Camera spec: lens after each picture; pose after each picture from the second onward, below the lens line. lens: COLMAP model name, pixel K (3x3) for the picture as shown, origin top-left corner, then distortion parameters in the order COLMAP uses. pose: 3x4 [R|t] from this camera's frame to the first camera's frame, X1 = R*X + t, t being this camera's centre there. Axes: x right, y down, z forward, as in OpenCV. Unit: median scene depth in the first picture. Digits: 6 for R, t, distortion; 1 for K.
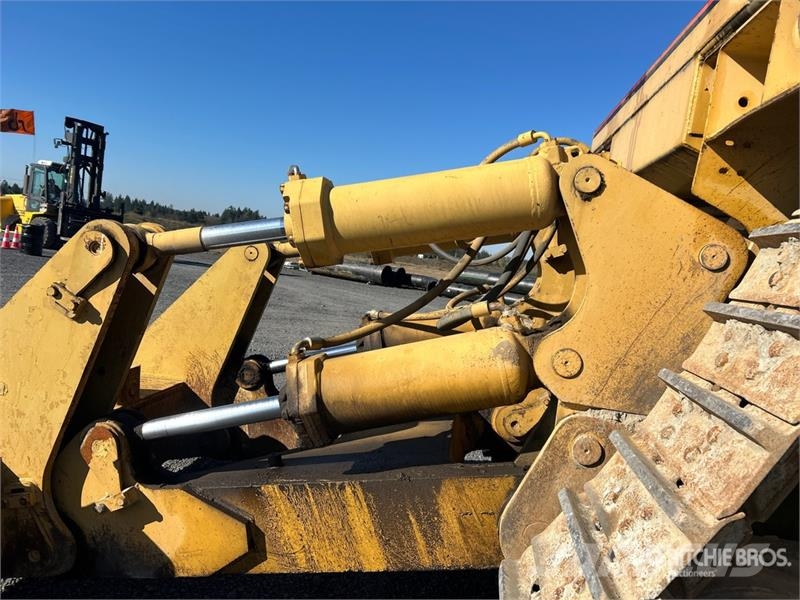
lens RADIAL K [[601.4, 0, 399.0], [0, 601.4, 307.8], [0, 0, 1]] dist [0.052640, -0.057892]
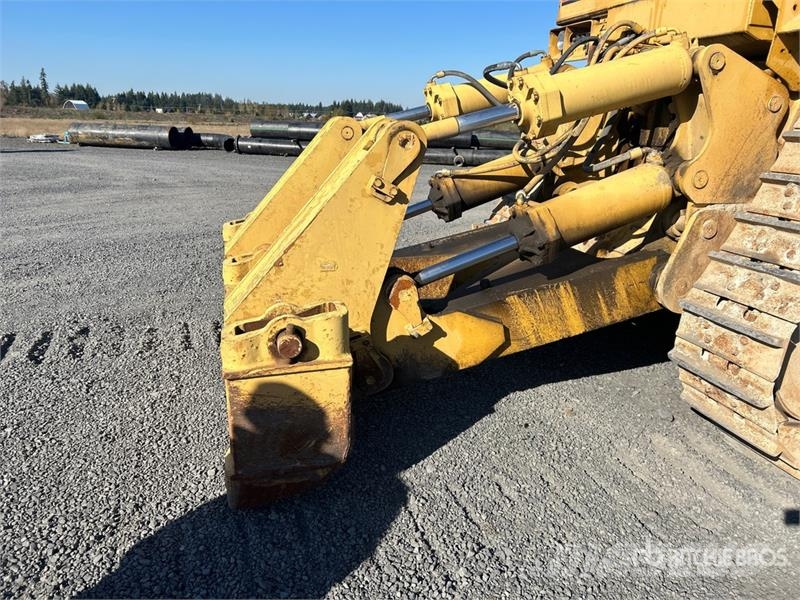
lens RADIAL K [[601.4, 0, 394.1], [0, 601.4, 298.9], [0, 0, 1]] dist [0.052640, -0.057892]
pose [[0.918018, -0.209798, 0.336494, -0.975839], [0.126944, 0.959406, 0.251844, -0.104105], [-0.375671, -0.188482, 0.907384, -0.217168]]
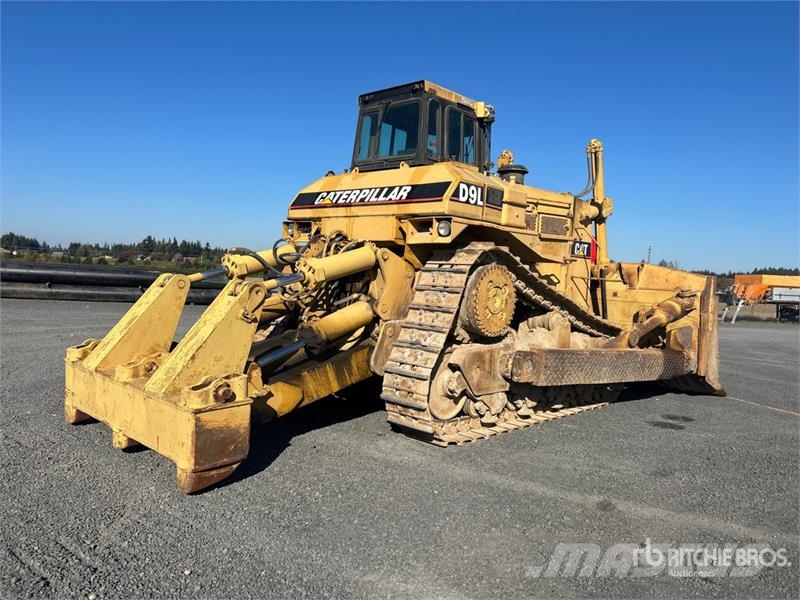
lens RADIAL K [[601.4, 0, 397.2], [0, 601.4, 294.3], [0, 0, 1]] dist [0.052640, -0.057892]
pose [[0.585938, -0.133303, 0.799316, -2.093490], [0.100845, 0.990704, 0.091297, -0.254971], [-0.804056, 0.027113, 0.593934, -0.946934]]
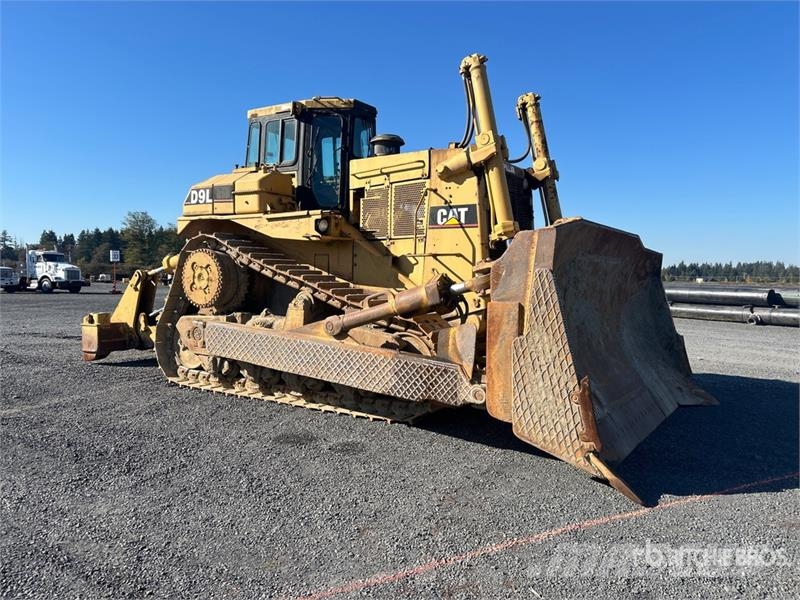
lens RADIAL K [[601.4, 0, 411.2], [0, 601.4, 308.9], [0, 0, 1]] dist [0.052640, -0.057892]
pose [[0.903142, -0.099245, -0.417713, 3.405388], [0.070013, 0.993937, -0.084774, 0.712599], [0.423594, 0.047317, 0.904615, -2.396414]]
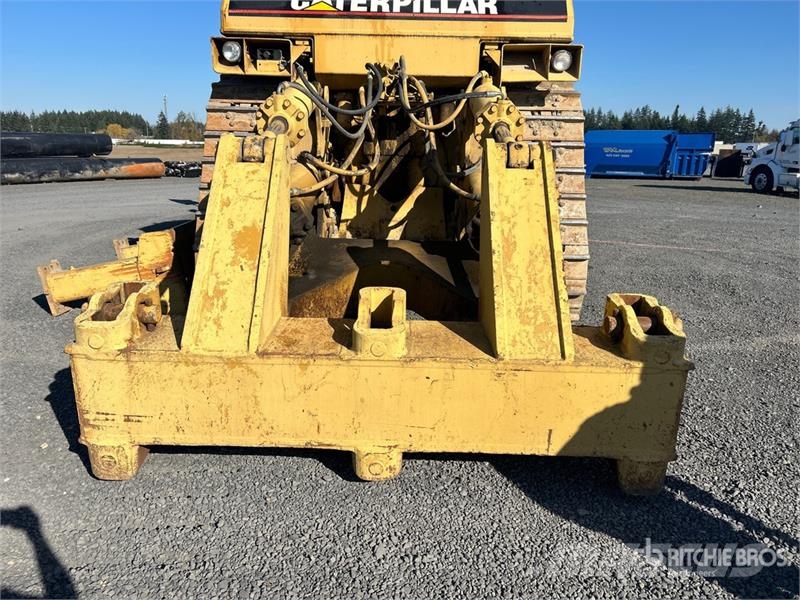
lens RADIAL K [[601.4, 0, 400.4], [0, 601.4, 301.9], [0, 0, 1]] dist [0.052640, -0.057892]
pose [[-0.118723, -0.380280, 0.917220, -1.900944], [0.056503, 0.919669, 0.388608, -0.367824], [-0.991318, 0.097962, -0.087699, 1.476564]]
